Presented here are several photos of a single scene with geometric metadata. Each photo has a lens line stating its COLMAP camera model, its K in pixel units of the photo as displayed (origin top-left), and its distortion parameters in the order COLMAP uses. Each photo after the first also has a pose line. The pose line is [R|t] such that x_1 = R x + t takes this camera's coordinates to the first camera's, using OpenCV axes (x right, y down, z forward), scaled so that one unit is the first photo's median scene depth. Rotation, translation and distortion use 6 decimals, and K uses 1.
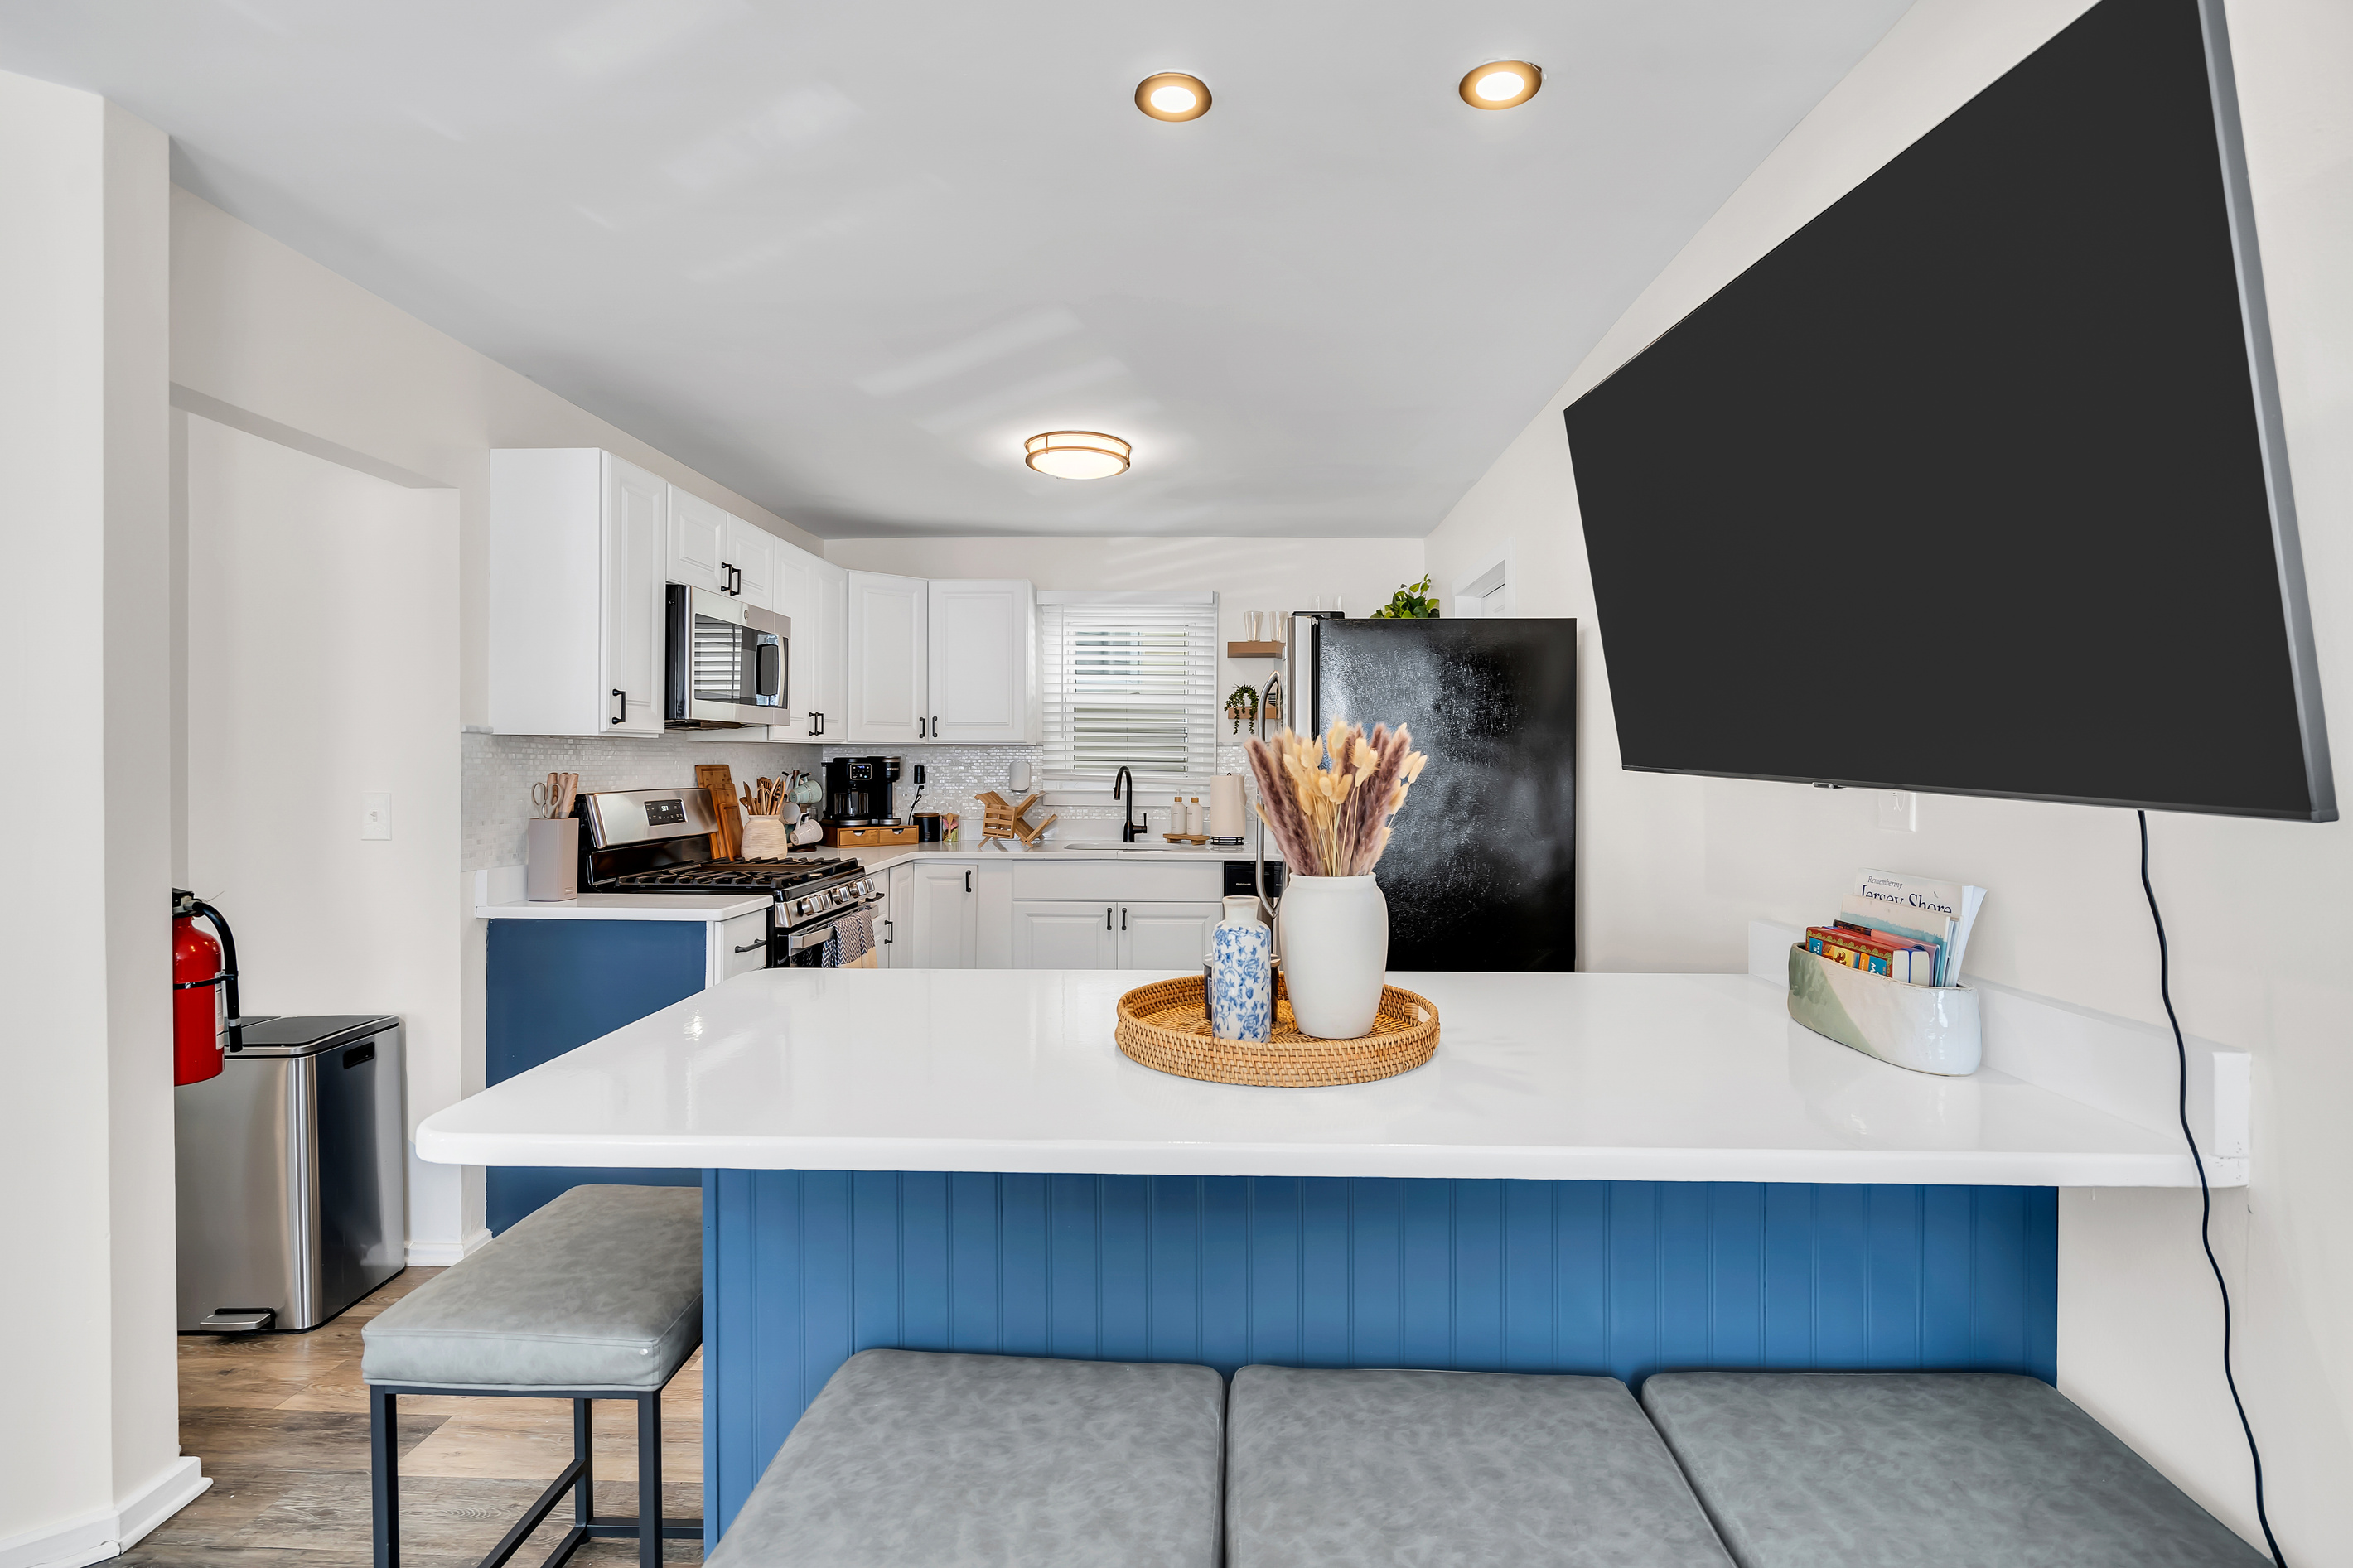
lens RADIAL K [[1081.7, 0, 1170.5], [0, 1081.7, 769.7], [0, 0, 1]] dist [-0.004589, 0.002247]
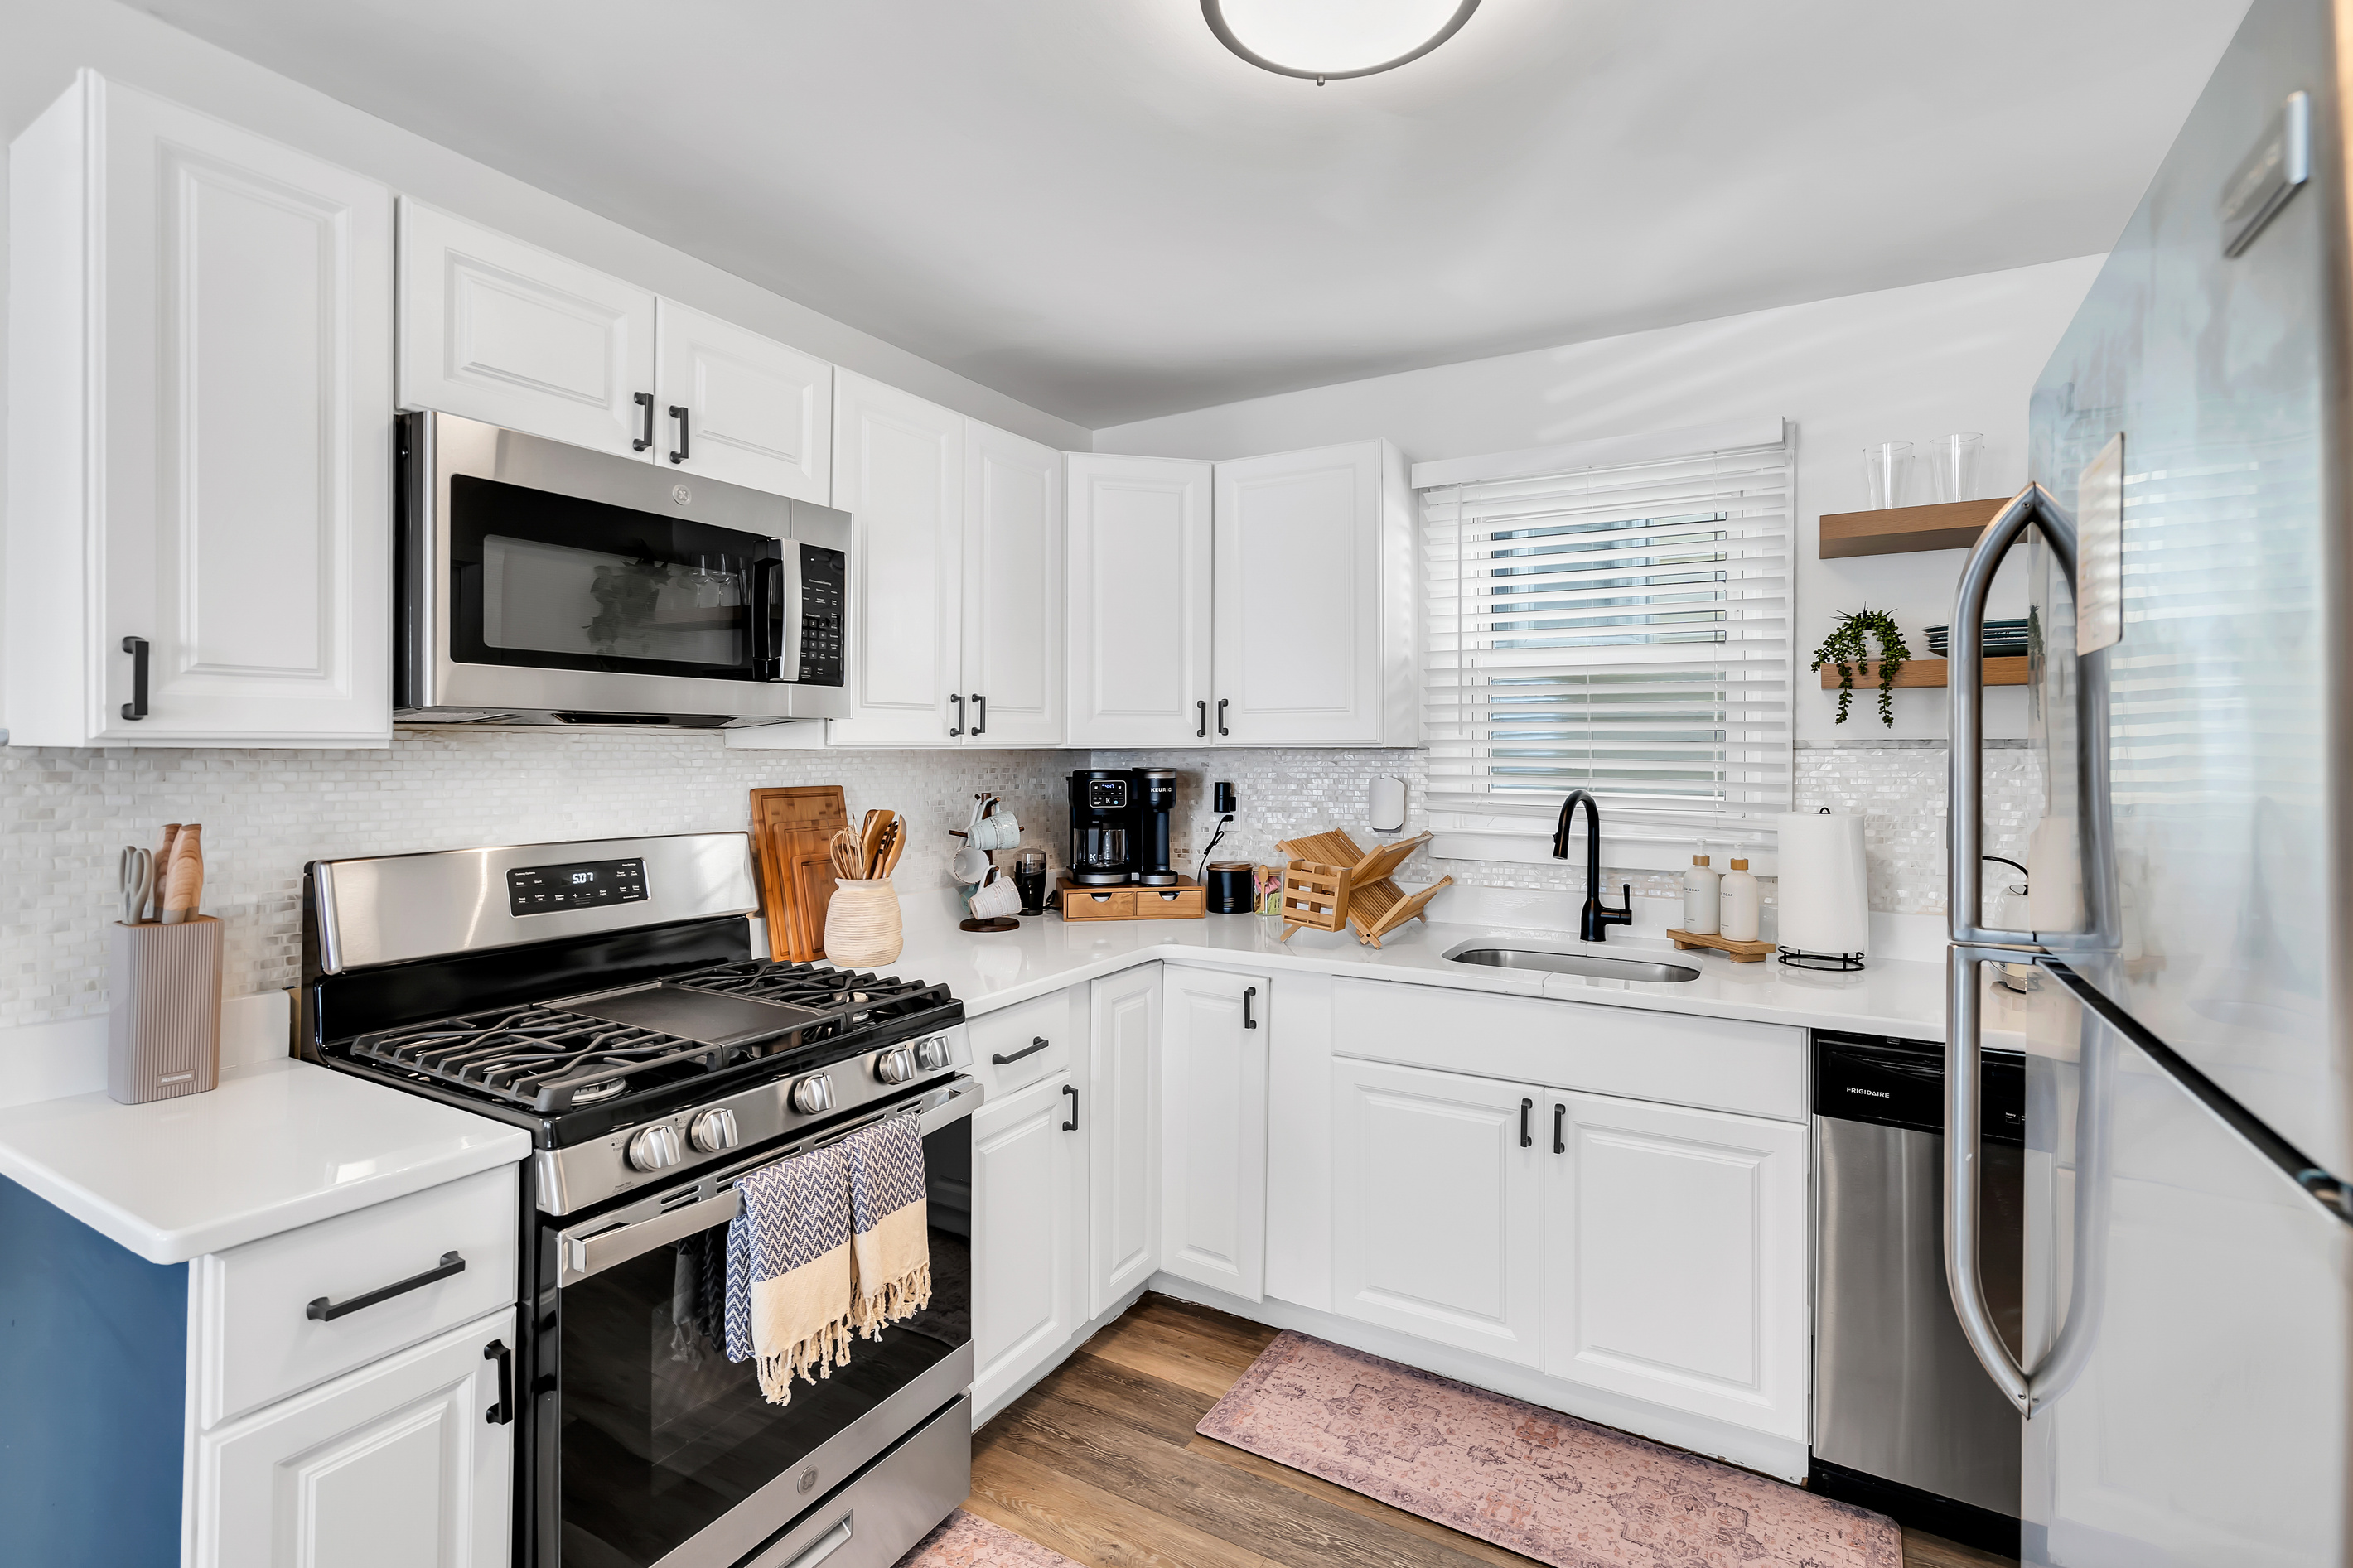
lens RADIAL K [[1081.7, 0, 1158.6], [0, 1081.7, 750.3], [0, 0, 1]] dist [-0.004589, 0.002247]
pose [[0.880579, -0.003336, -0.473887, 0.023327], [-0.002617, 0.999926, -0.011903, -0.015395], [0.473892, 0.011722, 0.880505, 0.478334]]
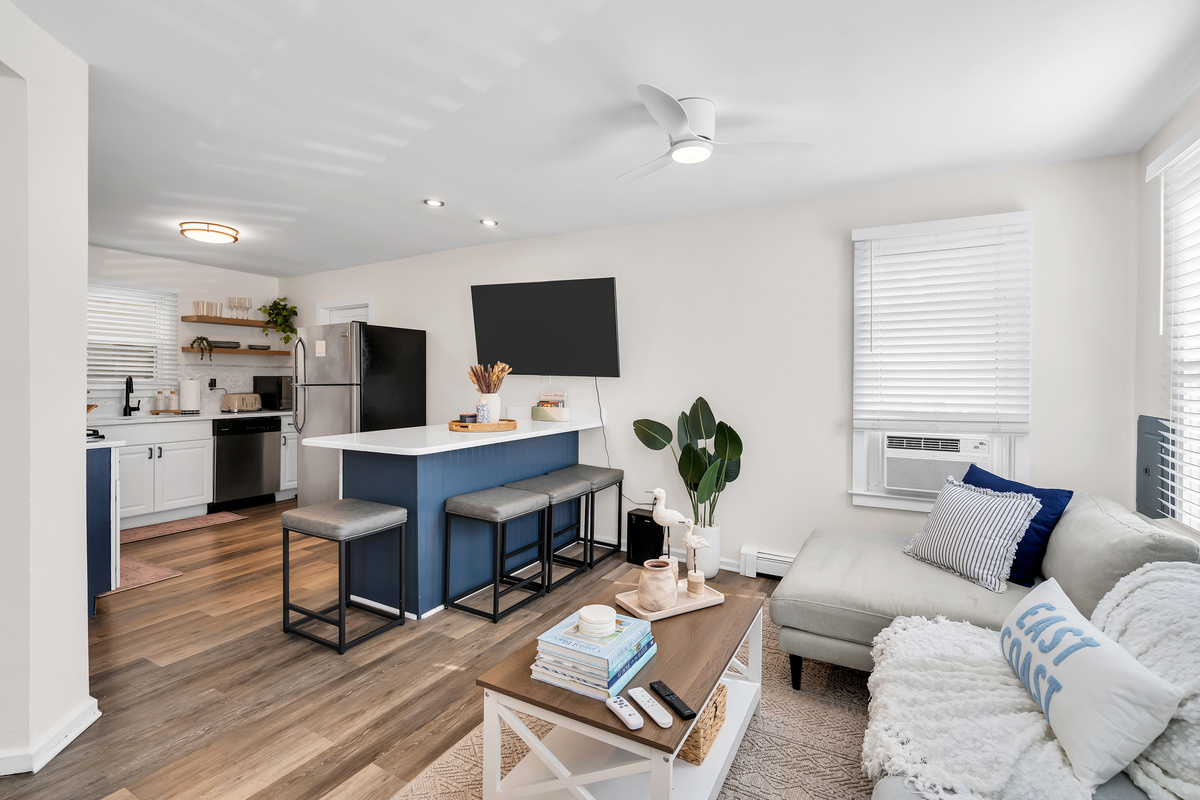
lens RADIAL K [[551.7, 0, 593.8], [0, 551.7, 380.6], [0, 0, 1]] dist [-0.004589, 0.002247]
pose [[0.456494, -0.004972, 0.889713, -0.535165], [0.008994, 0.999959, 0.000974, 0.012643], [-0.889681, 0.007557, 0.456520, -0.152894]]
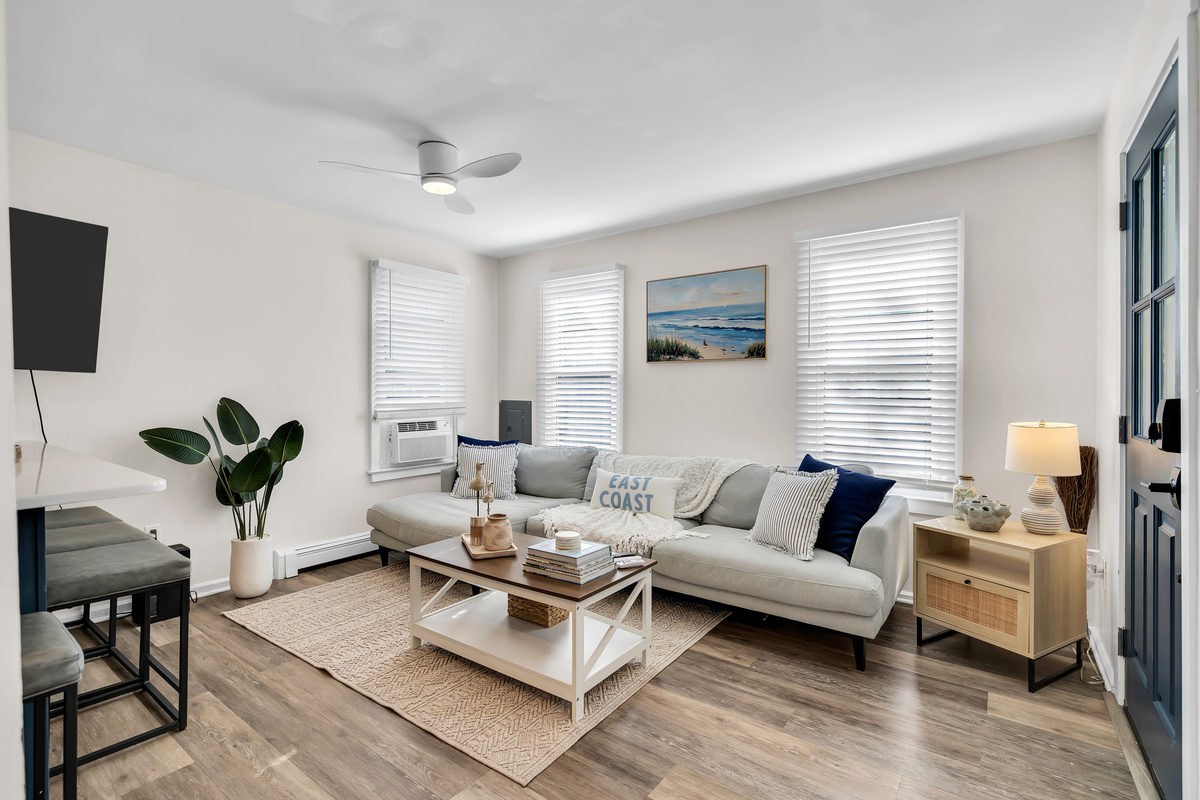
lens RADIAL K [[551.7, 0, 598.1], [0, 551.7, 393.1], [0, 0, 1]] dist [-0.004589, 0.002247]
pose [[-0.828045, -0.009919, 0.560574, -0.530041], [0.000160, 0.999839, 0.017927, 0.020316], [-0.560662, 0.014934, -0.827910, 0.349331]]
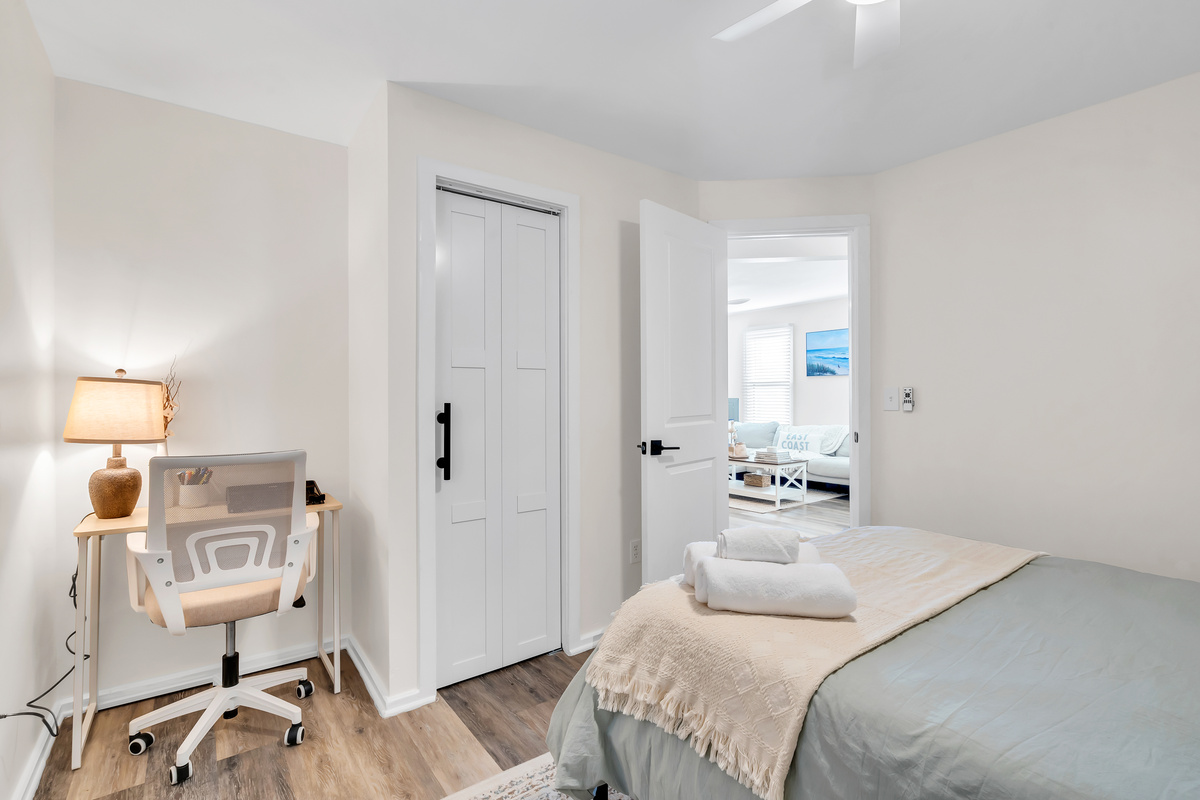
lens RADIAL K [[551.7, 0, 605.1], [0, 551.7, 392.2], [0, 0, 1]] dist [-0.004589, 0.002247]
pose [[-0.638877, -0.000402, 0.769308, -0.937734], [0.011494, 0.999883, 0.010068, 0.011071], [-0.769223, 0.015275, -0.638798, 1.017232]]
